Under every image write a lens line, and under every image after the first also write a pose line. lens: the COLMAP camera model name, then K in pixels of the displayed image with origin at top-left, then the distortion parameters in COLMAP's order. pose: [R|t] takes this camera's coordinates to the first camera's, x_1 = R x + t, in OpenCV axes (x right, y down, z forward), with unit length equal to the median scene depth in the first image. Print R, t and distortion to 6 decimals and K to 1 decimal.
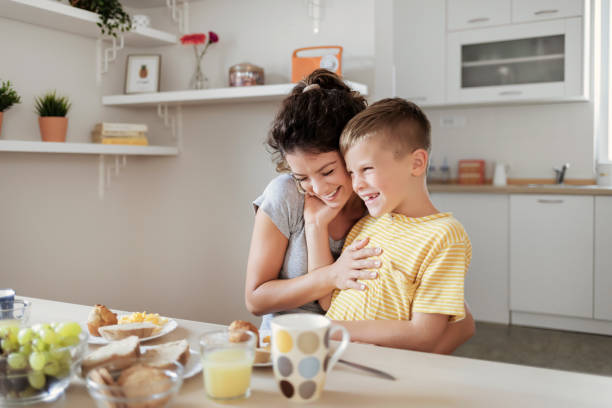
lens RADIAL K [[611.5, 0, 295.9], [0, 611.5, 202.7], [0, 0, 1]] dist [-0.049693, 0.000000]
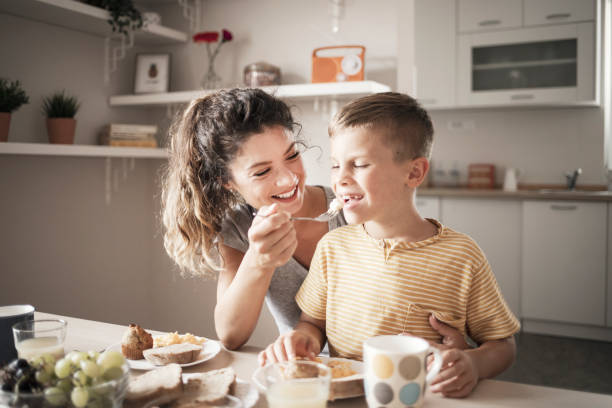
lens RADIAL K [[611.5, 0, 292.3], [0, 611.5, 207.0], [0, 0, 1]] dist [-0.049693, 0.000000]
pose [[0.999973, 0.005015, 0.005439, -0.037834], [-0.005025, 0.999986, 0.001892, -0.004112], [-0.005430, -0.001919, 0.999983, 0.038491]]
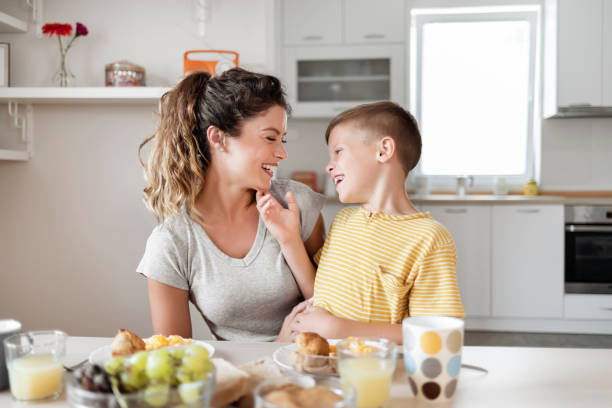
lens RADIAL K [[611.5, 0, 332.8], [0, 611.5, 213.2], [0, 0, 1]] dist [-0.049693, 0.000000]
pose [[0.918608, -0.012009, 0.394988, -0.156216], [0.013105, 0.999914, -0.000078, 0.003455], [-0.394953, 0.005248, 0.918686, 0.040775]]
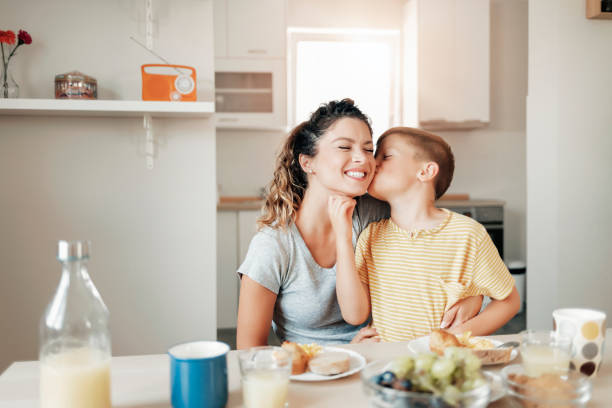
lens RADIAL K [[578.2, 0, 299.6], [0, 578.2, 224.8], [0, 0, 1]] dist [-0.040918, 0.000000]
pose [[0.800731, -0.042169, 0.597538, -0.330920], [0.036883, 0.999097, 0.021082, -0.009341], [-0.597888, 0.005158, 0.801563, 0.121040]]
